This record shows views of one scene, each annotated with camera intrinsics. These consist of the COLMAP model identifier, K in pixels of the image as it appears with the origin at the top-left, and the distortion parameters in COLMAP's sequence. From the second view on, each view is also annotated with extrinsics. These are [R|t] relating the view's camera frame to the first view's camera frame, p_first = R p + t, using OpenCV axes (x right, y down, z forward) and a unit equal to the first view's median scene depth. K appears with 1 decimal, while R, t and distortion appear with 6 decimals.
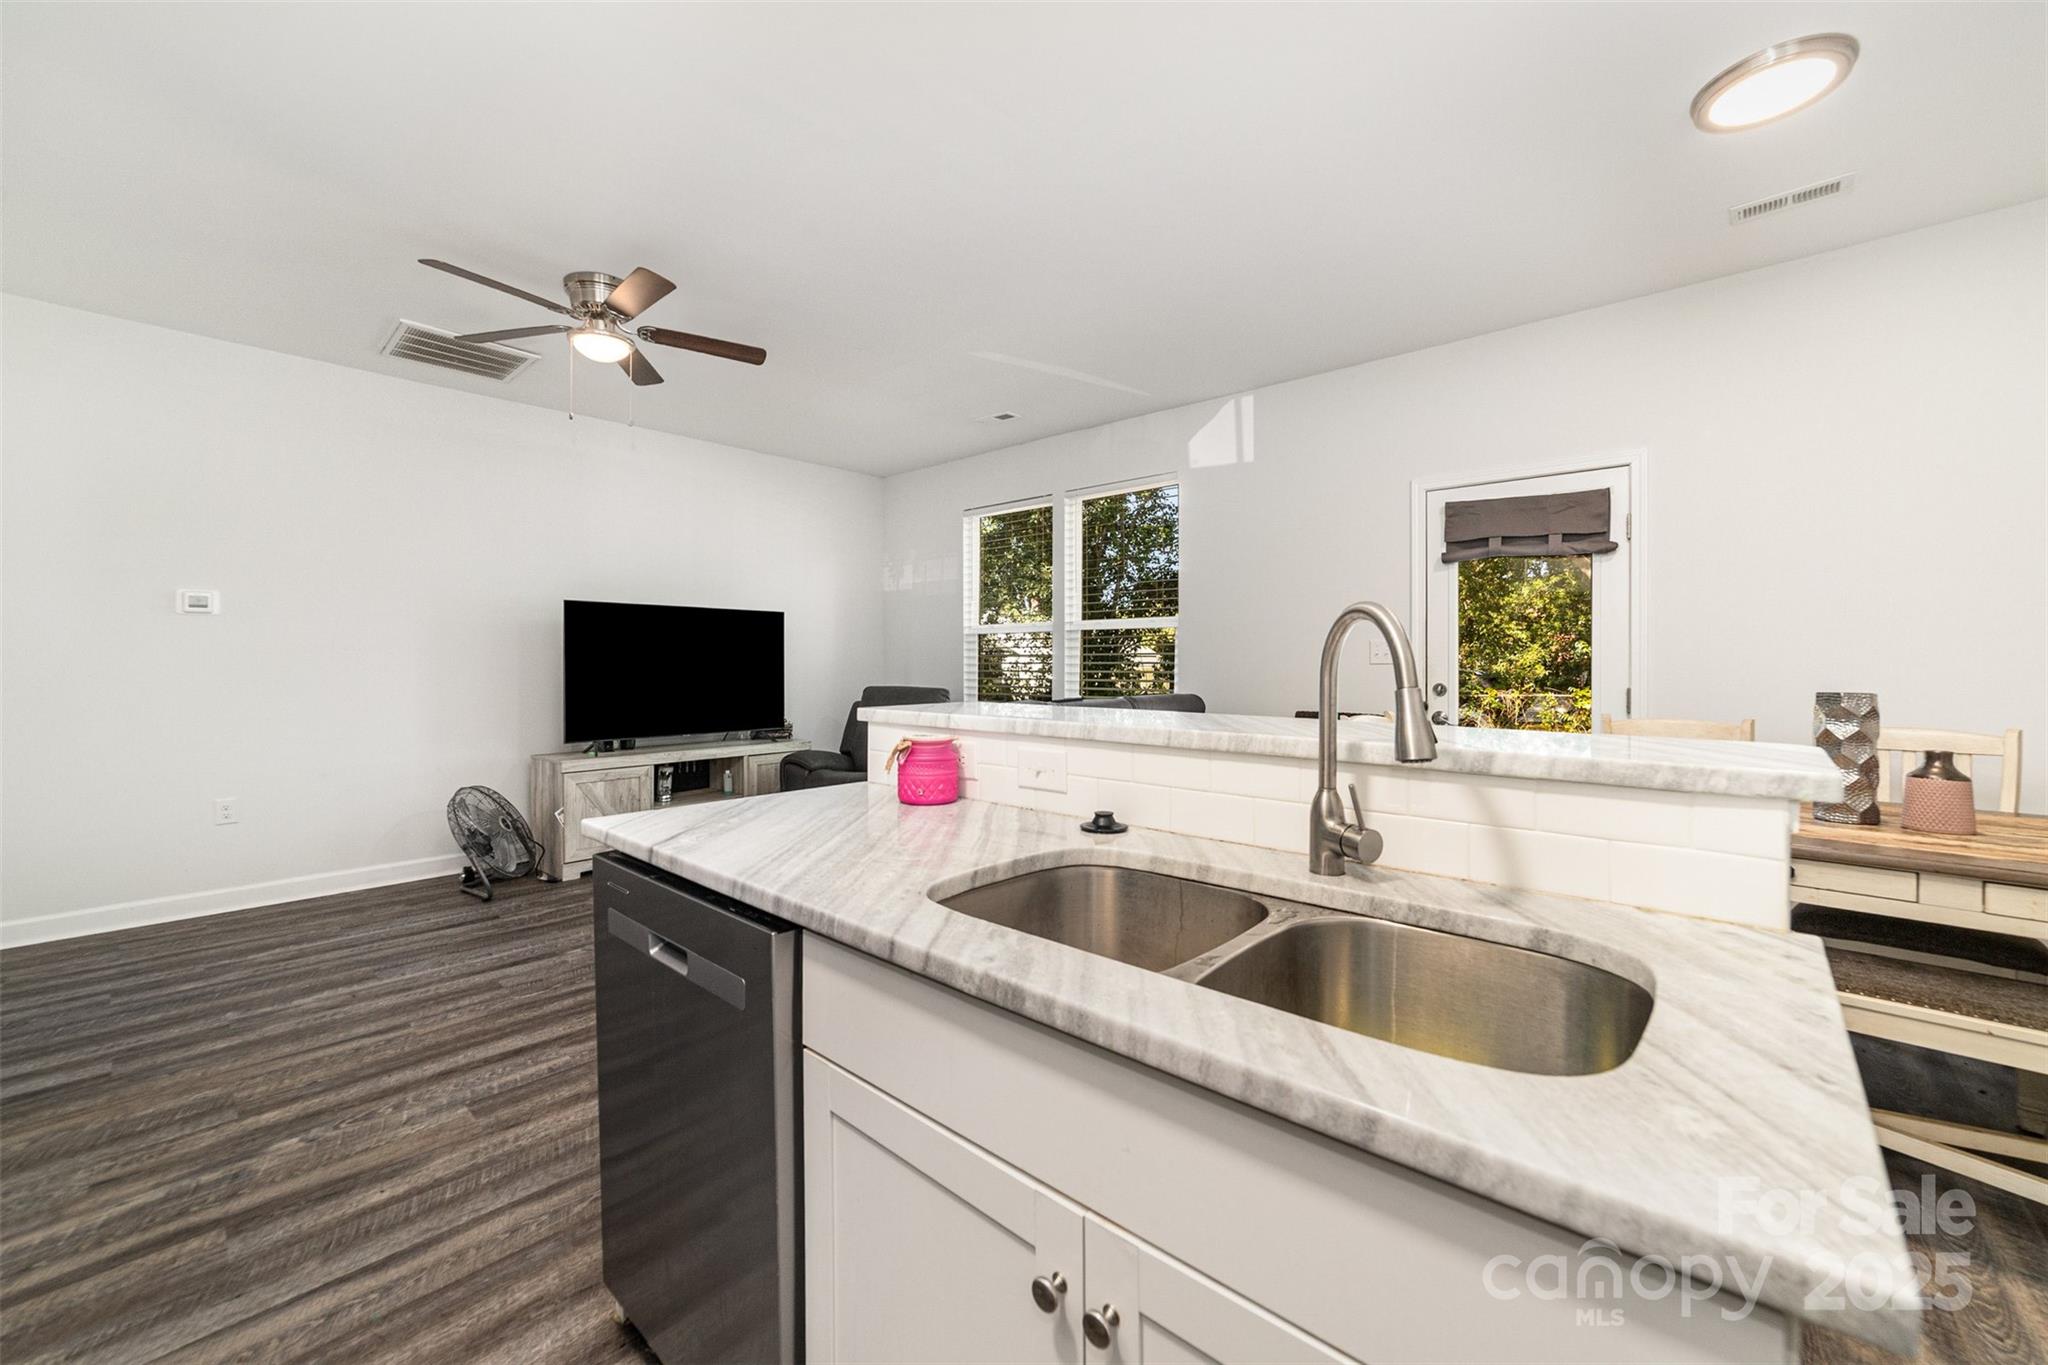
lens RADIAL K [[807.2, 0, 1028.9], [0, 807.2, 676.1], [0, 0, 1]] dist [-0.014848, 0.005406]
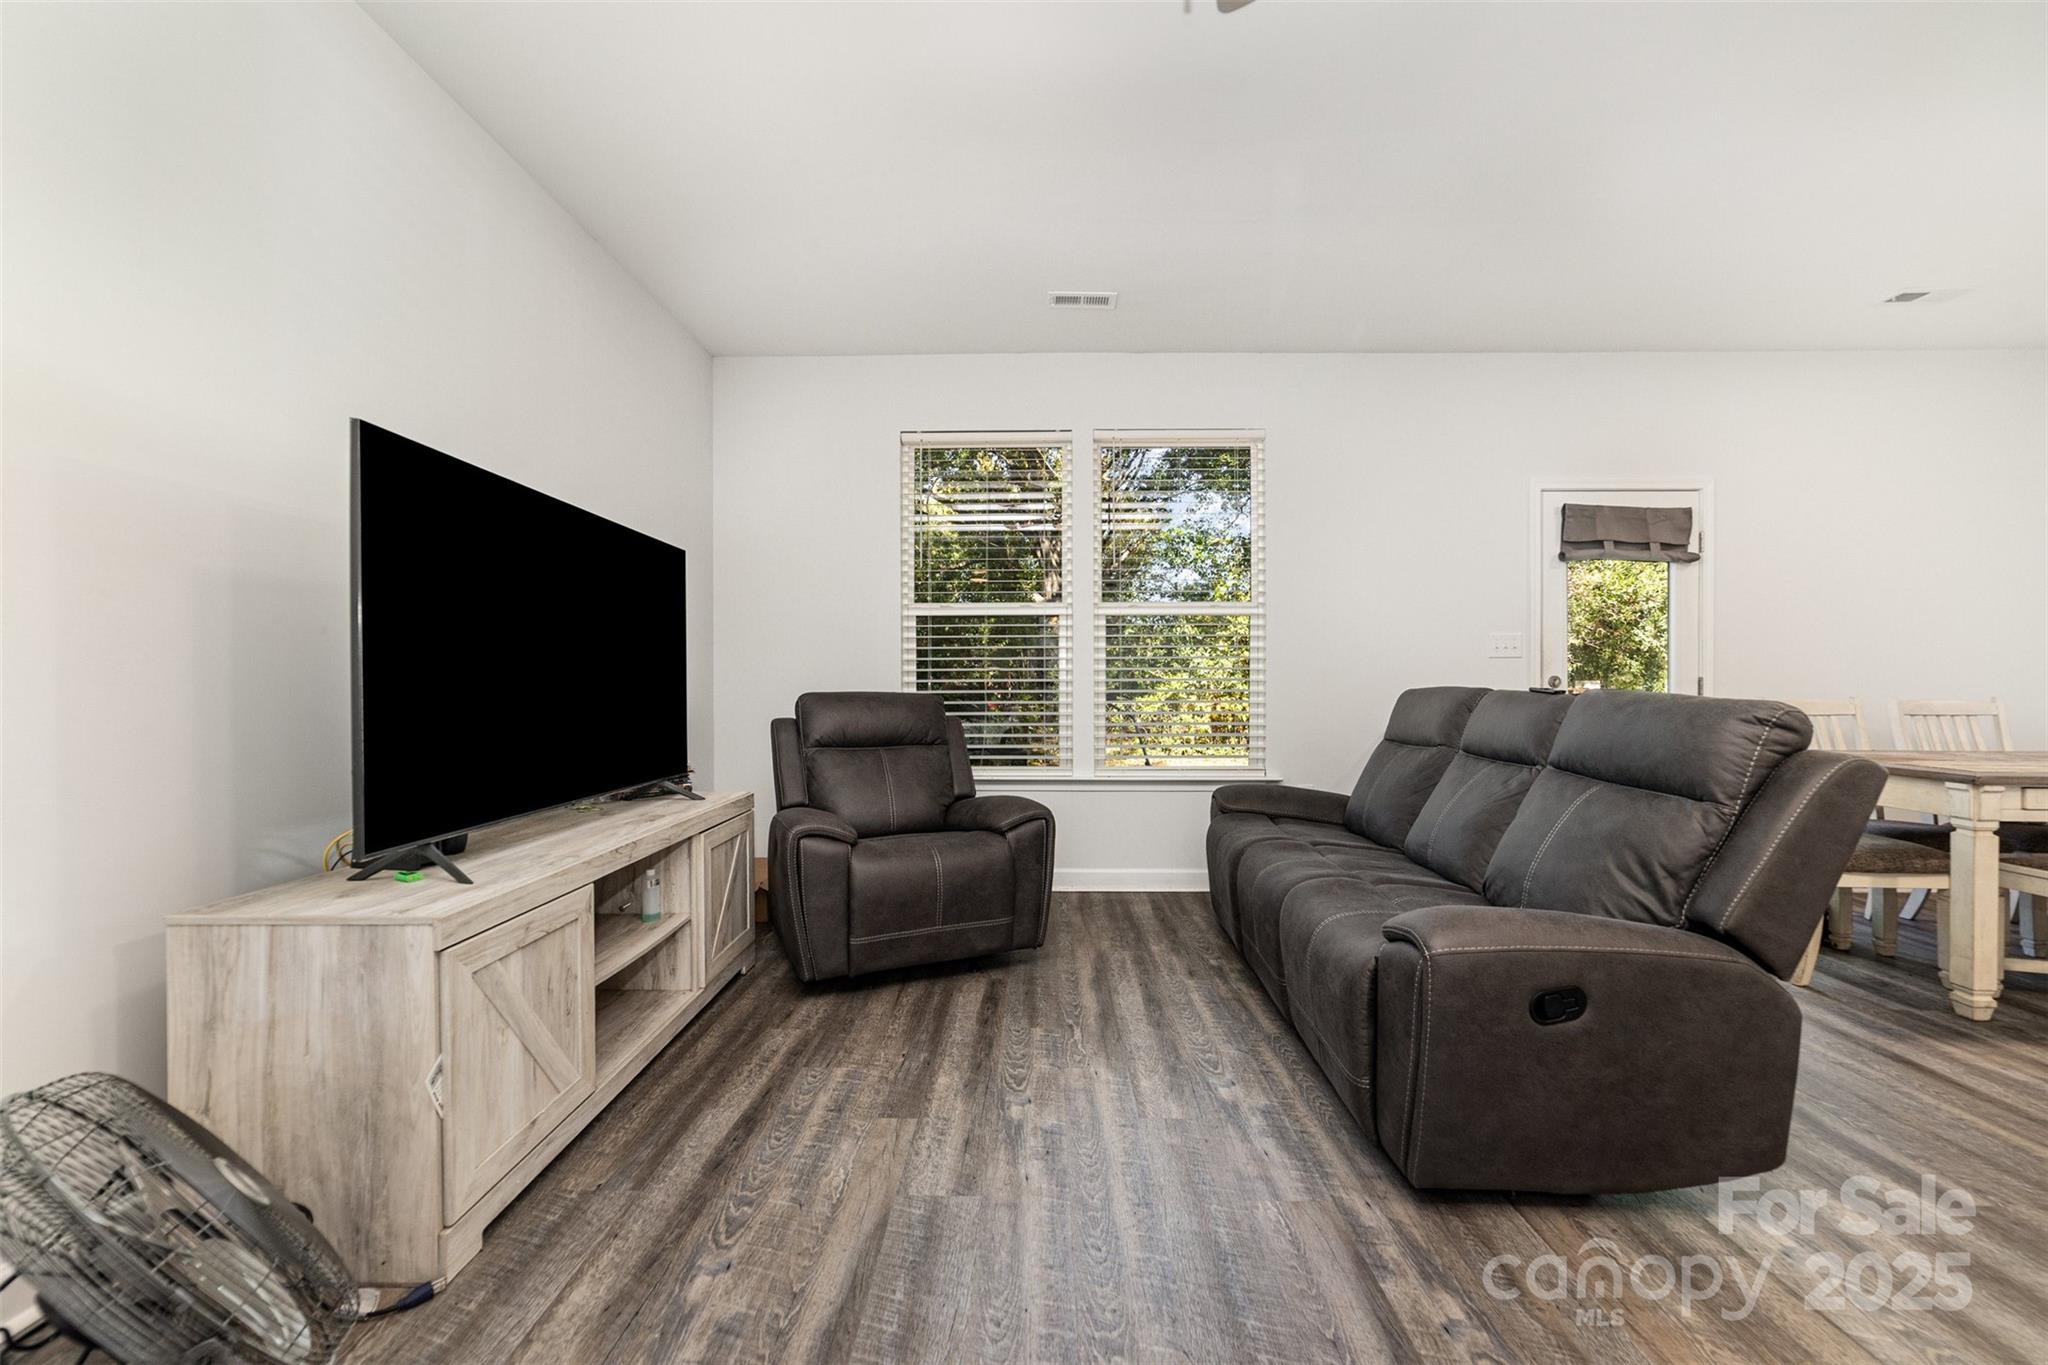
lens RADIAL K [[802.5, 0, 1031.6], [0, 802.5, 692.0], [0, 0, 1]] dist [-0.014783, 0.005540]
pose [[0.750754, -0.007771, 0.660536, -1.133845], [0.014597, 0.999882, -0.004828, 0.041130], [-0.660420, 0.013266, 0.750779, 1.116708]]
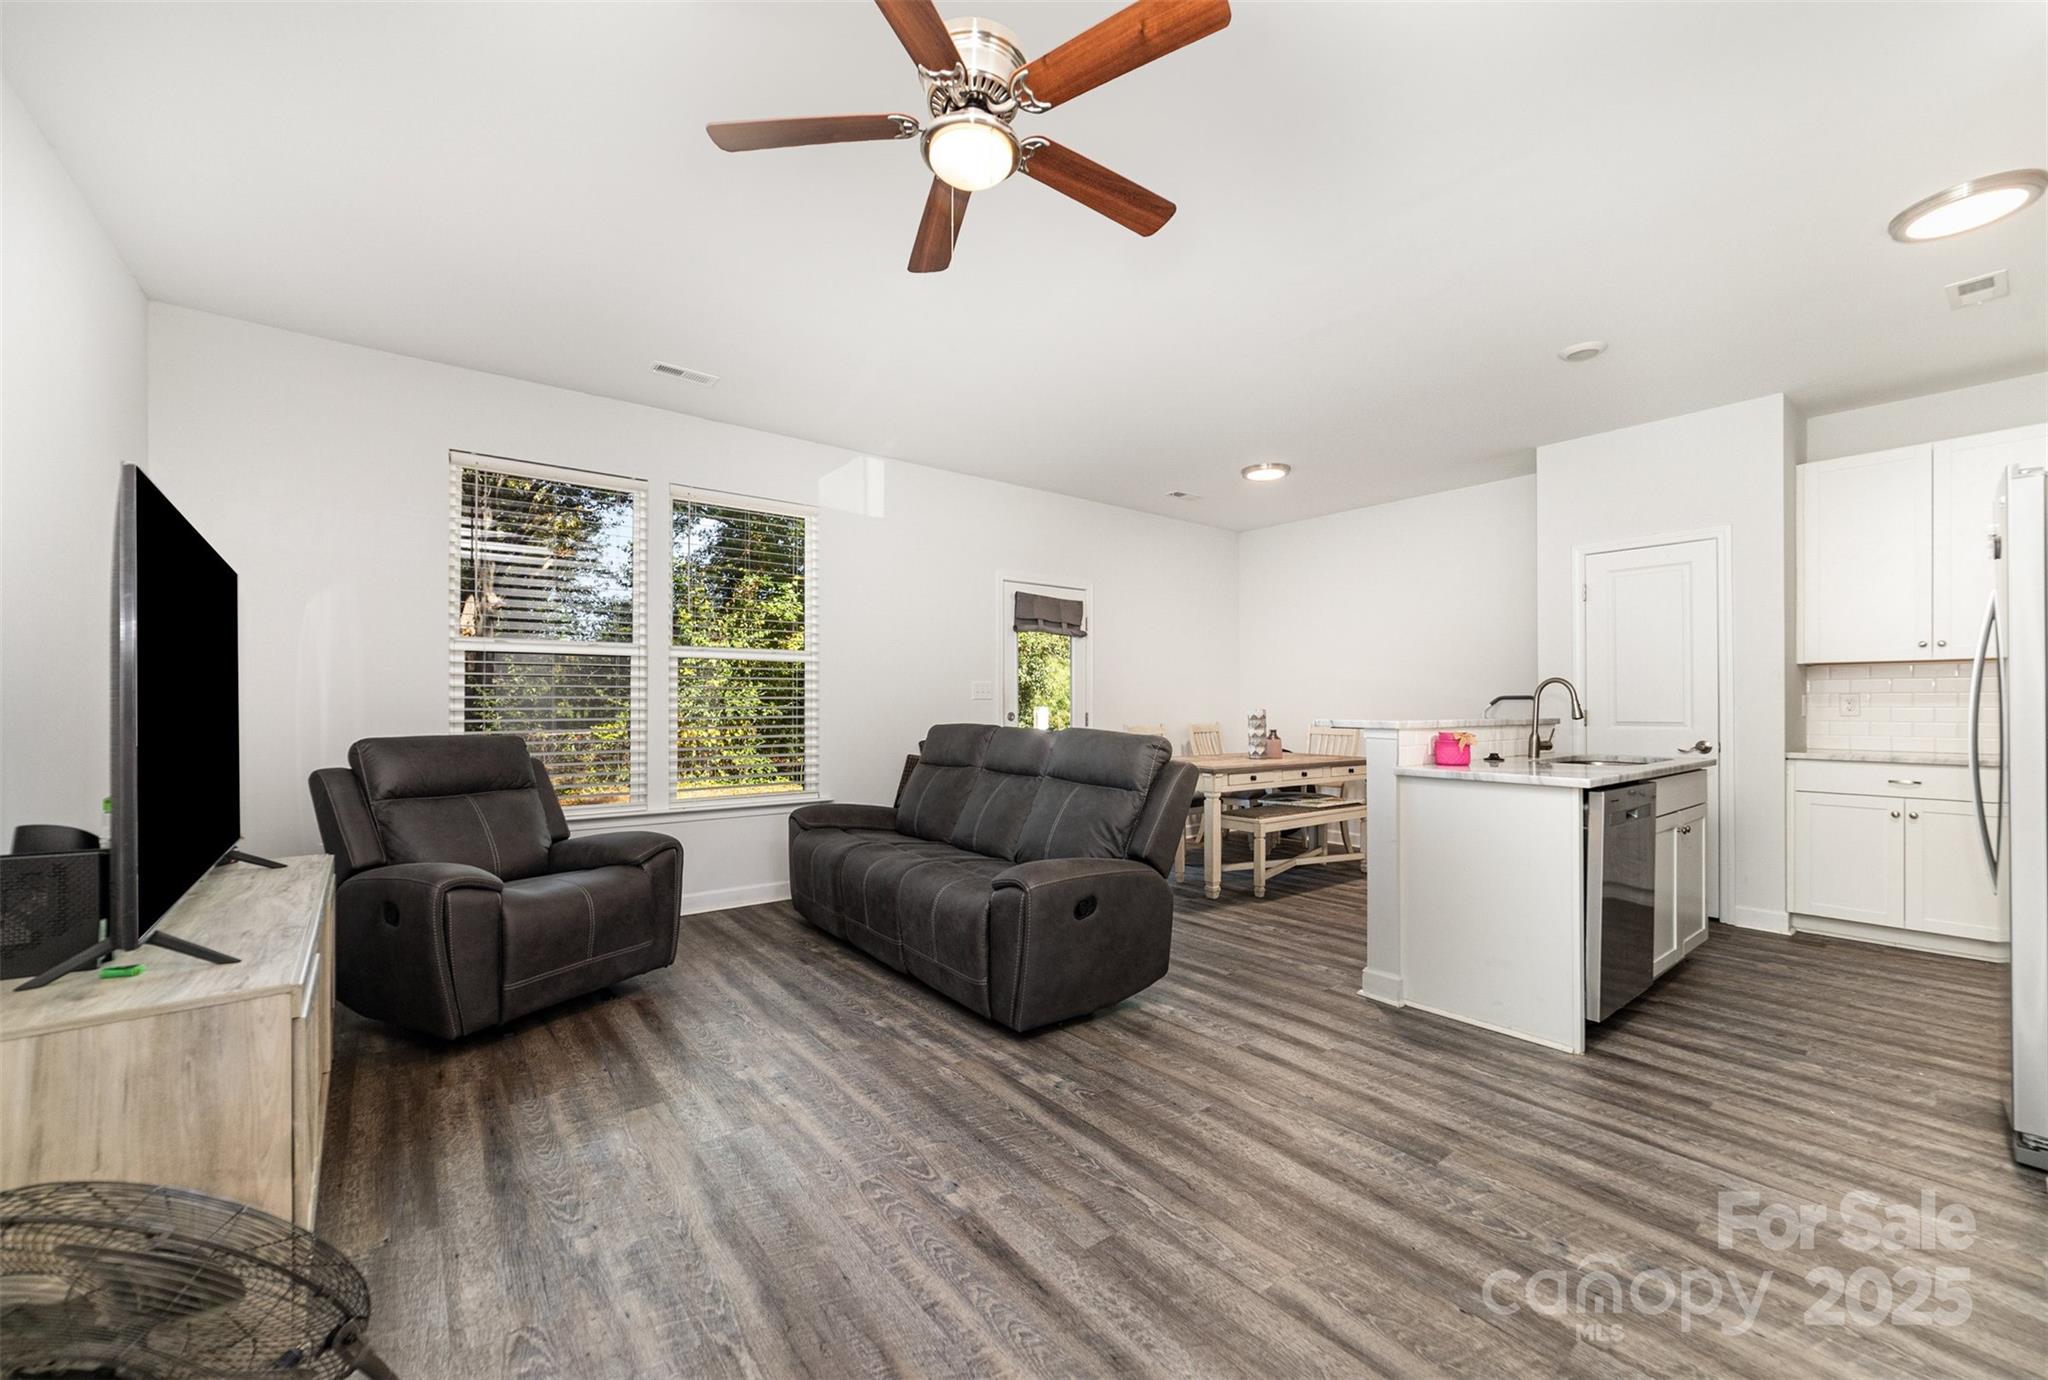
lens RADIAL K [[804.5, 0, 1037.8], [0, 804.5, 711.0], [0, 0, 1]] dist [-0.001530, 0.000337]
pose [[0.155511, -0.005952, 0.987816, -1.554328], [0.019719, 0.999801, 0.002920, 0.005427], [-0.987637, 0.019024, 0.155598, 1.200185]]
